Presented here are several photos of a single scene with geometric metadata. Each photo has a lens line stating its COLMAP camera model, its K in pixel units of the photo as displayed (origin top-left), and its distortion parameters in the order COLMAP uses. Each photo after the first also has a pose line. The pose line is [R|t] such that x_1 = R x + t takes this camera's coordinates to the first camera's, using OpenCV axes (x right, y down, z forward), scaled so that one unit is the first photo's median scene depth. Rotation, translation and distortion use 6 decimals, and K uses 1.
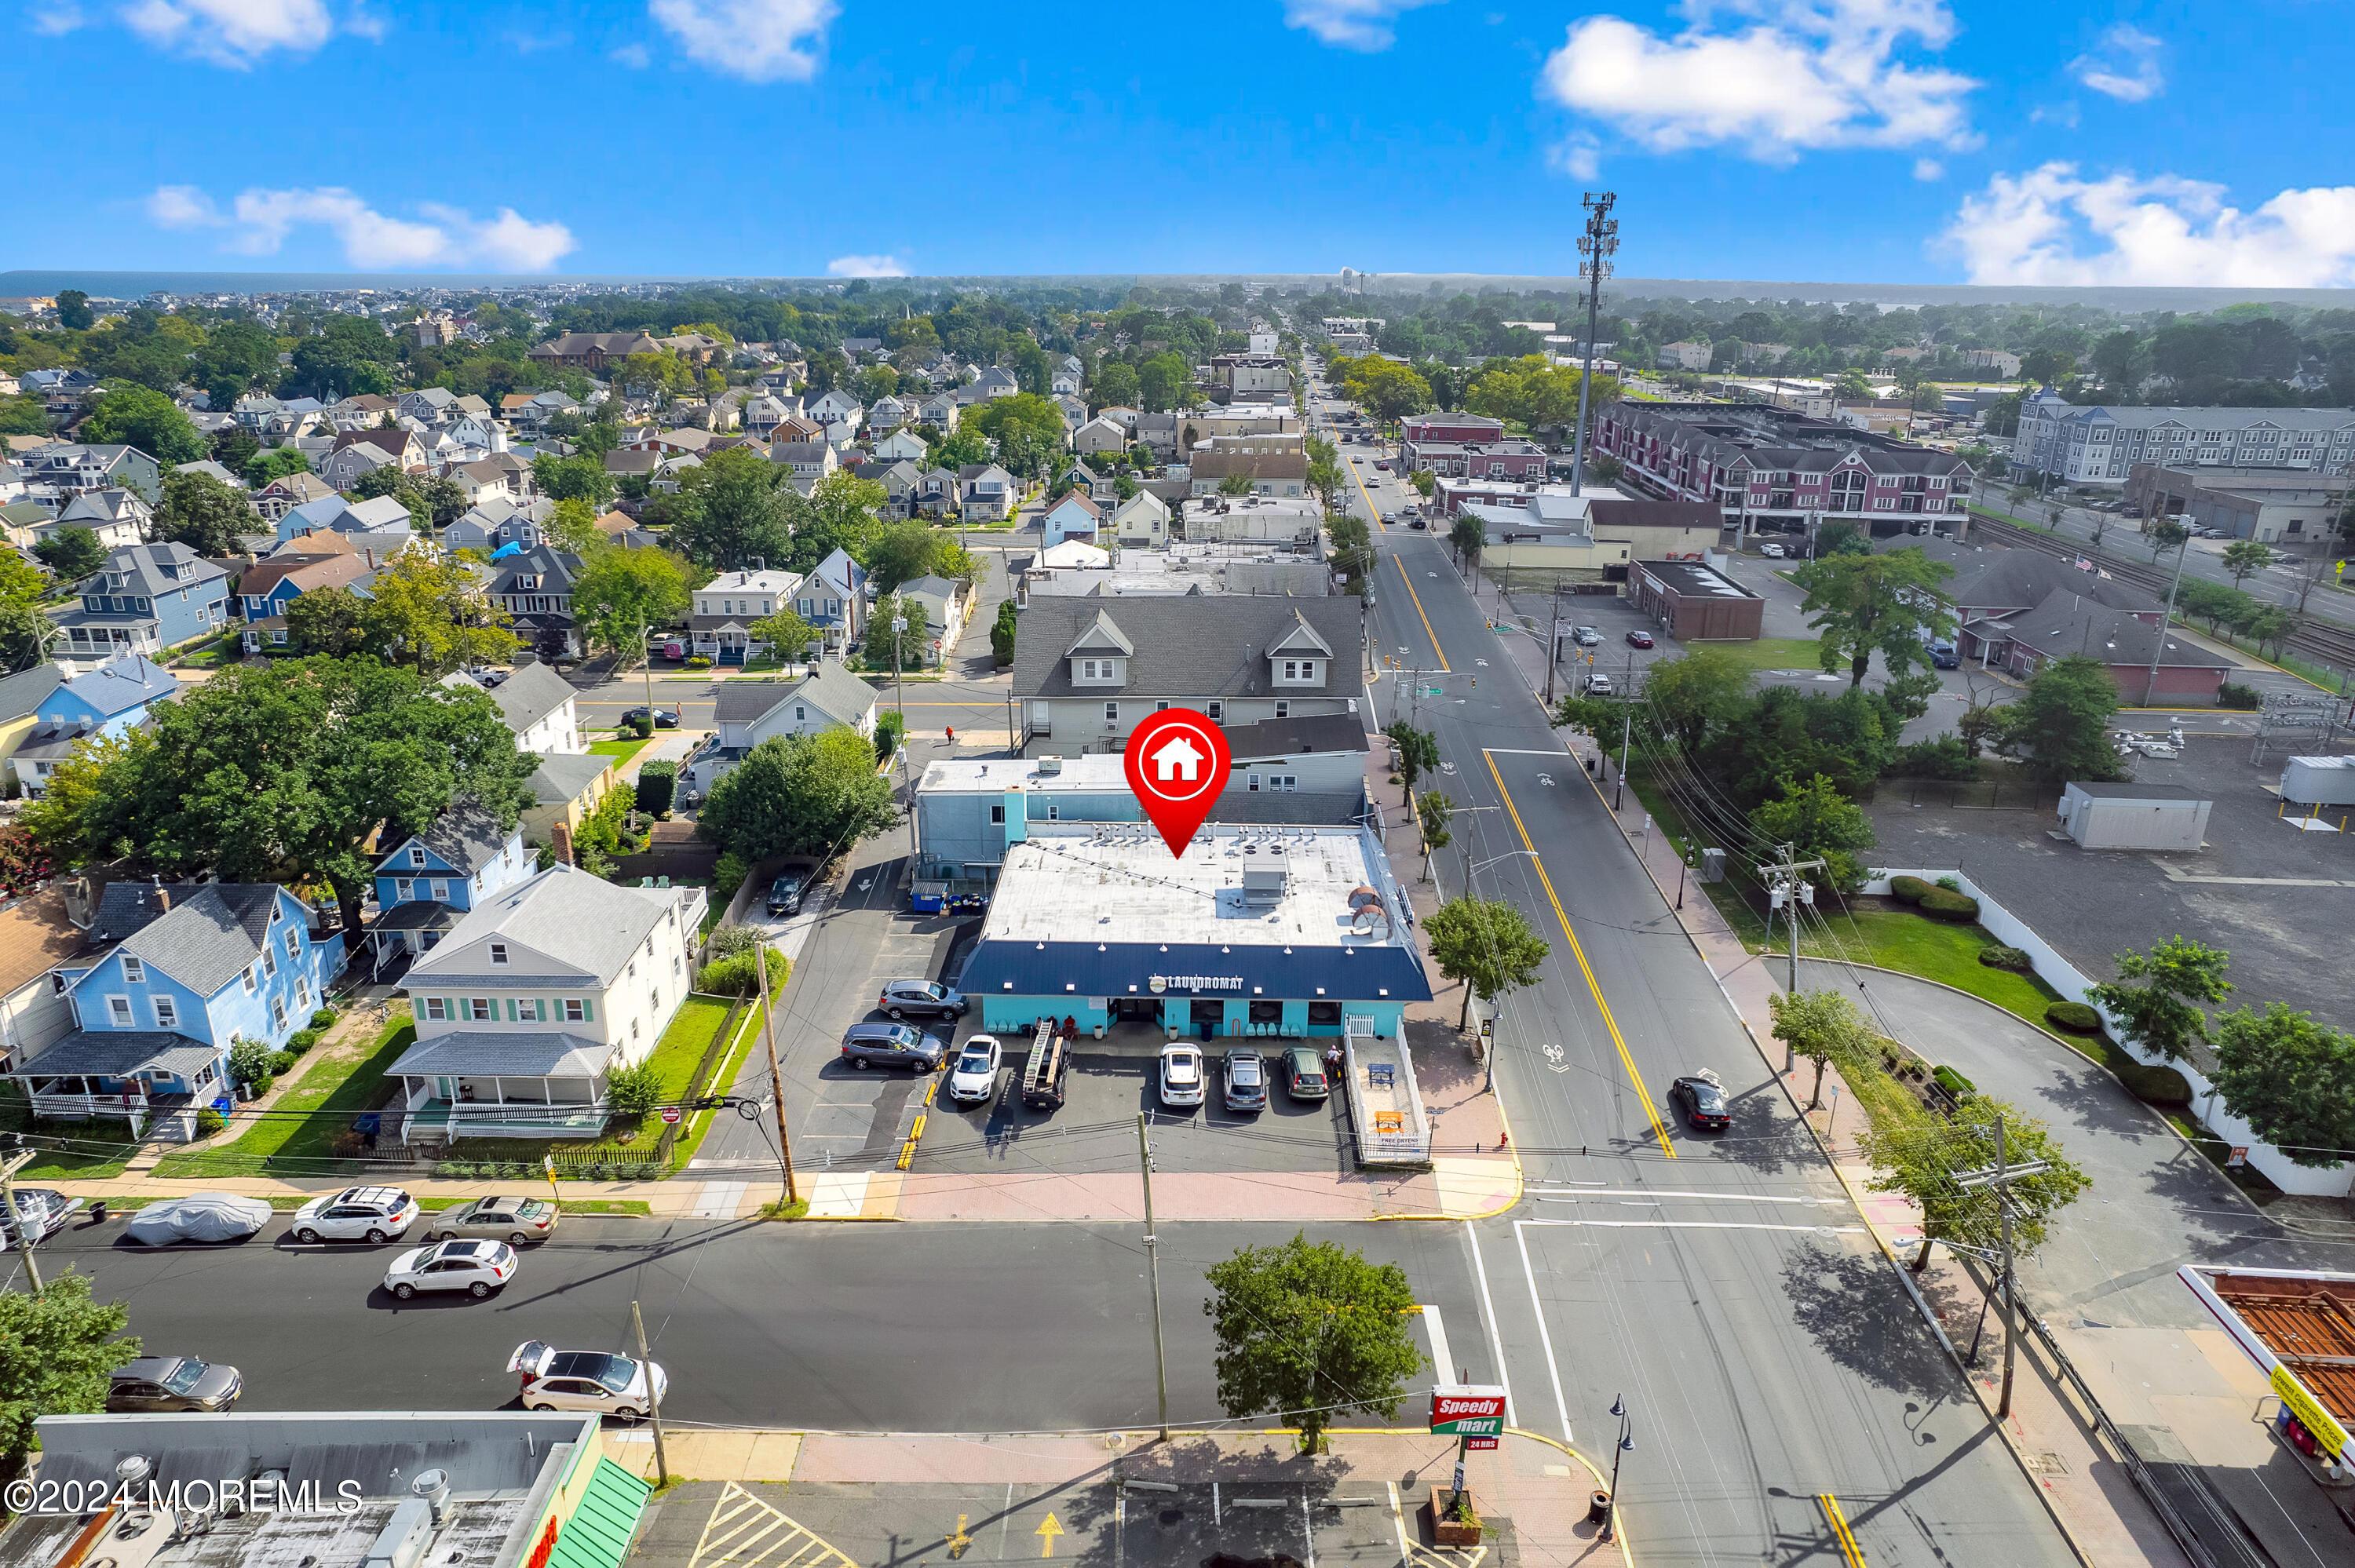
lens RADIAL K [[1496.5, 0, 1178.5], [0, 1496.5, 808.2], [0, 0, 1]] dist [-0.071342, 0.065592]
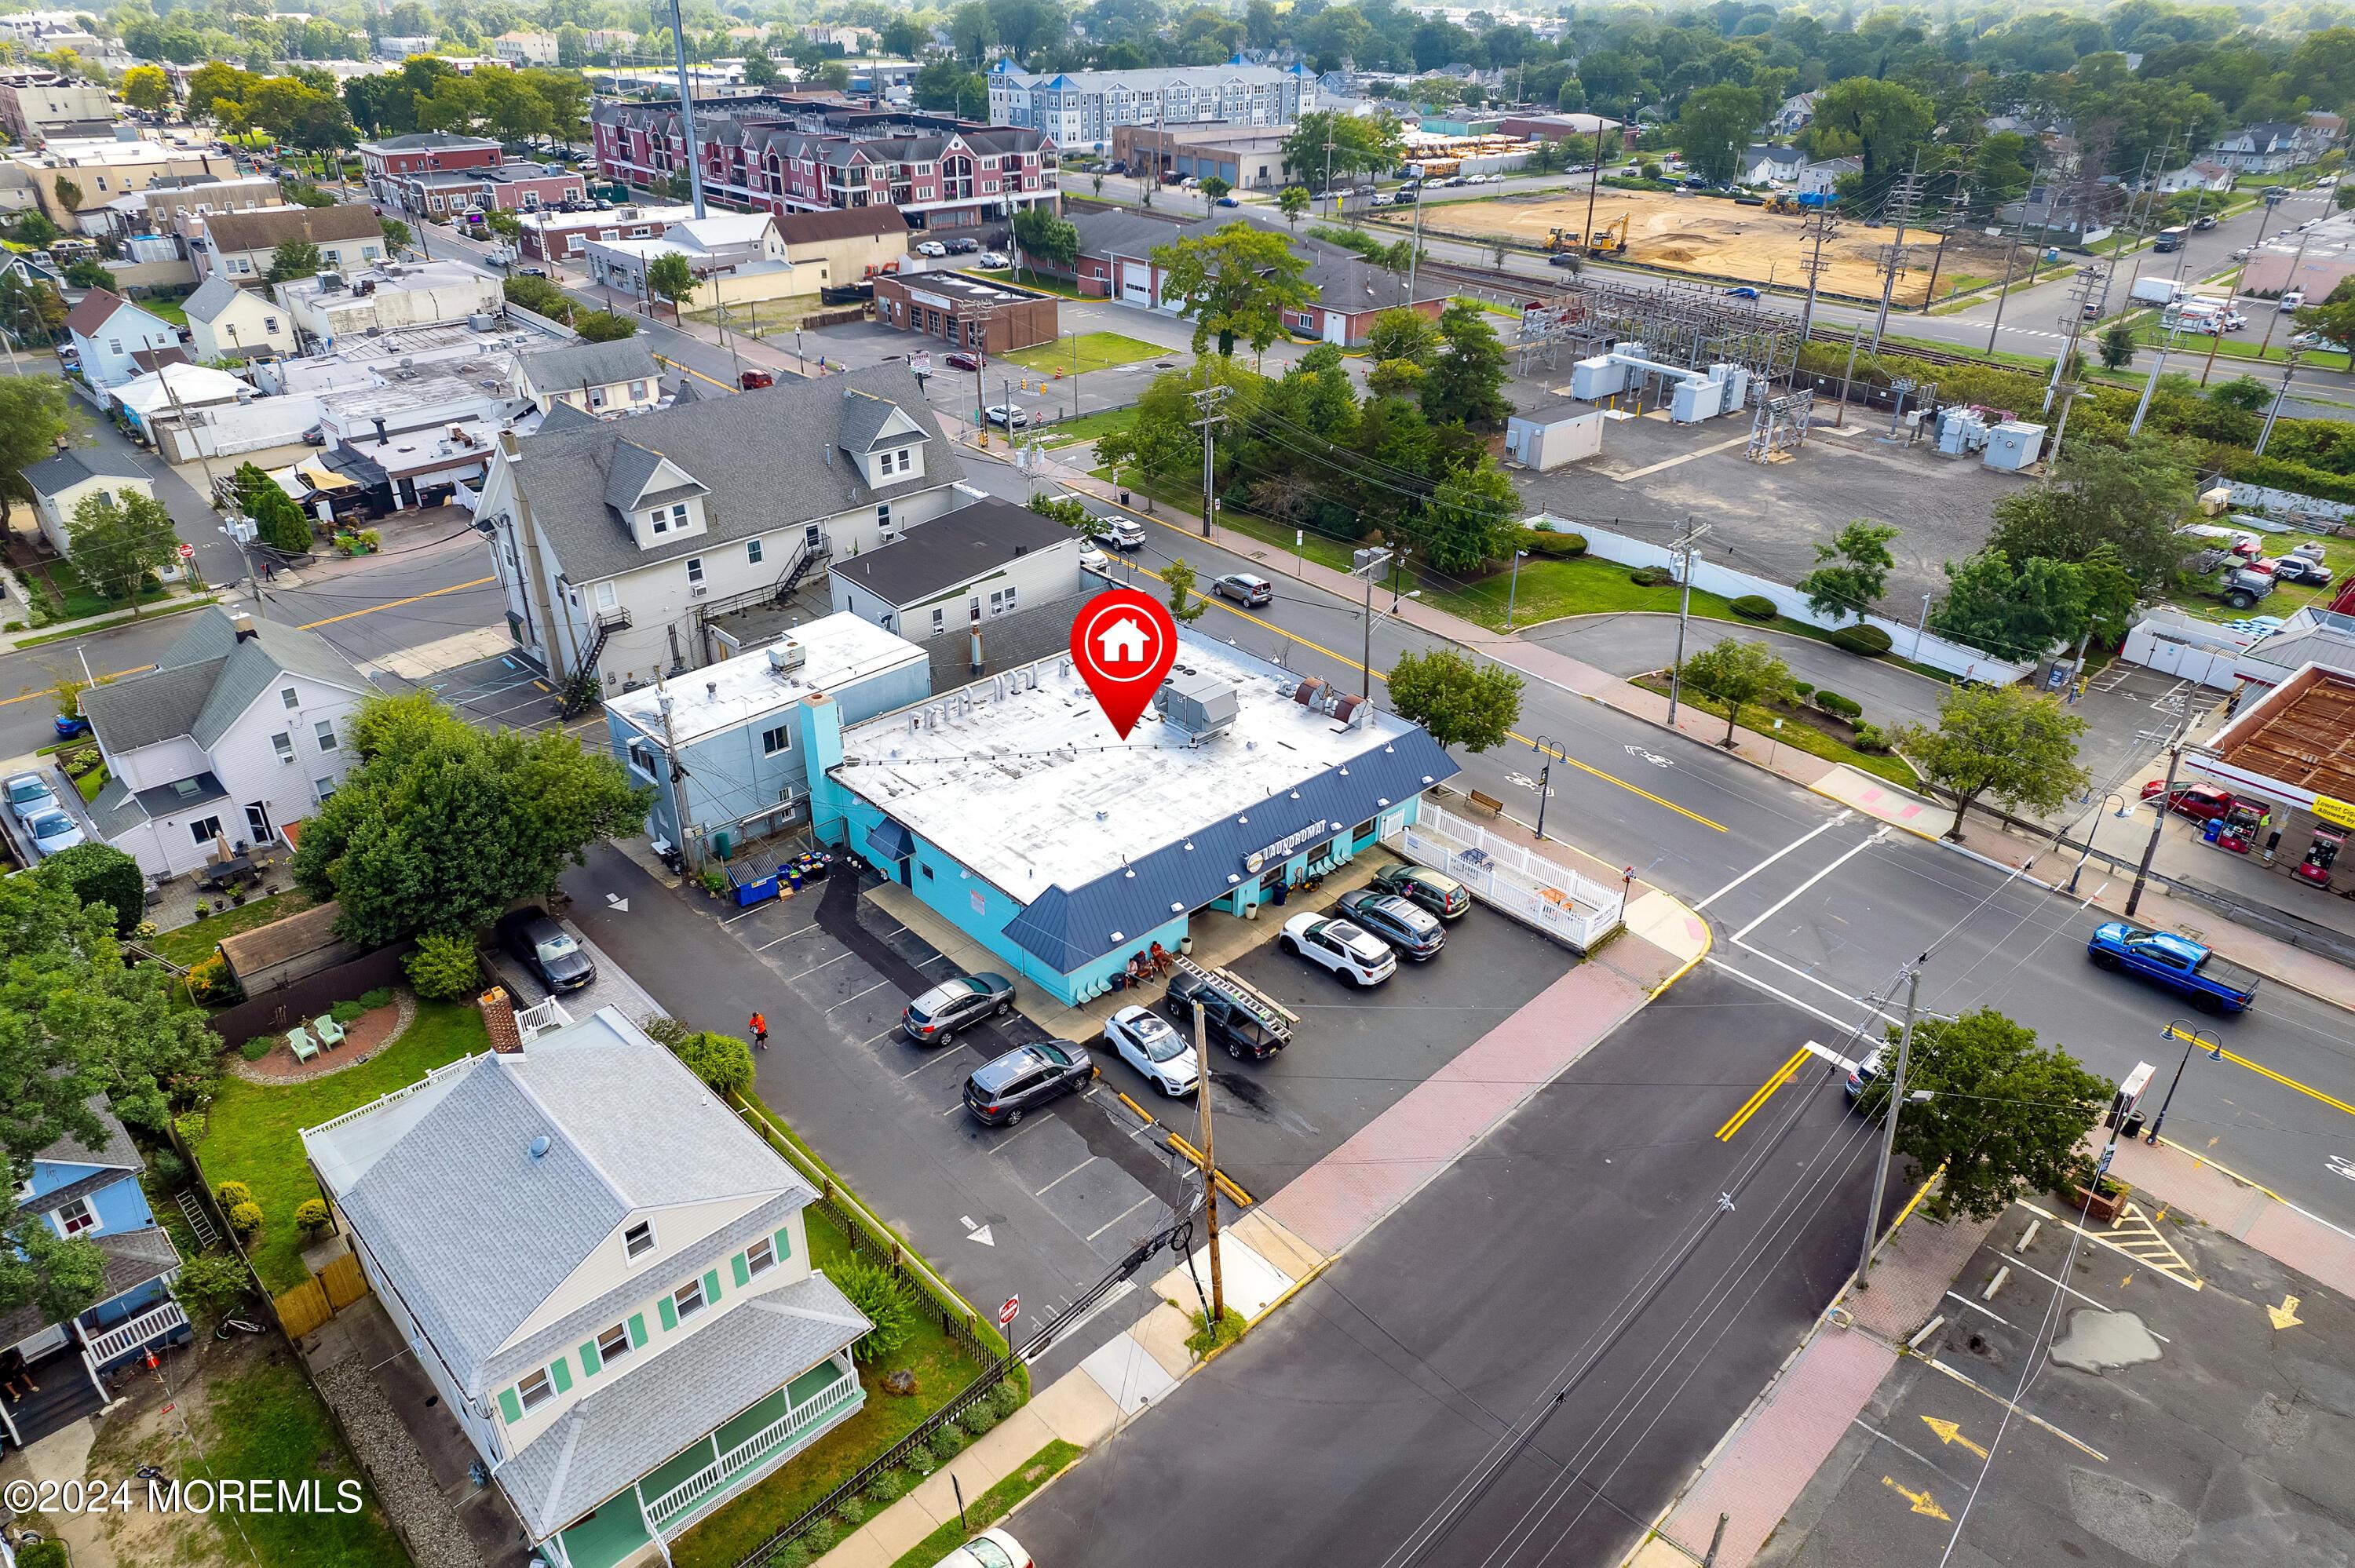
lens RADIAL K [[1496.5, 0, 1178.5], [0, 1496.5, 808.2], [0, 0, 1]] dist [-0.071342, 0.065592]
pose [[0.723371, -0.347622, 0.596567, -0.358232], [0.233881, 0.936301, 0.261992, -0.092348], [-0.649641, -0.049992, 0.758596, 0.276039]]
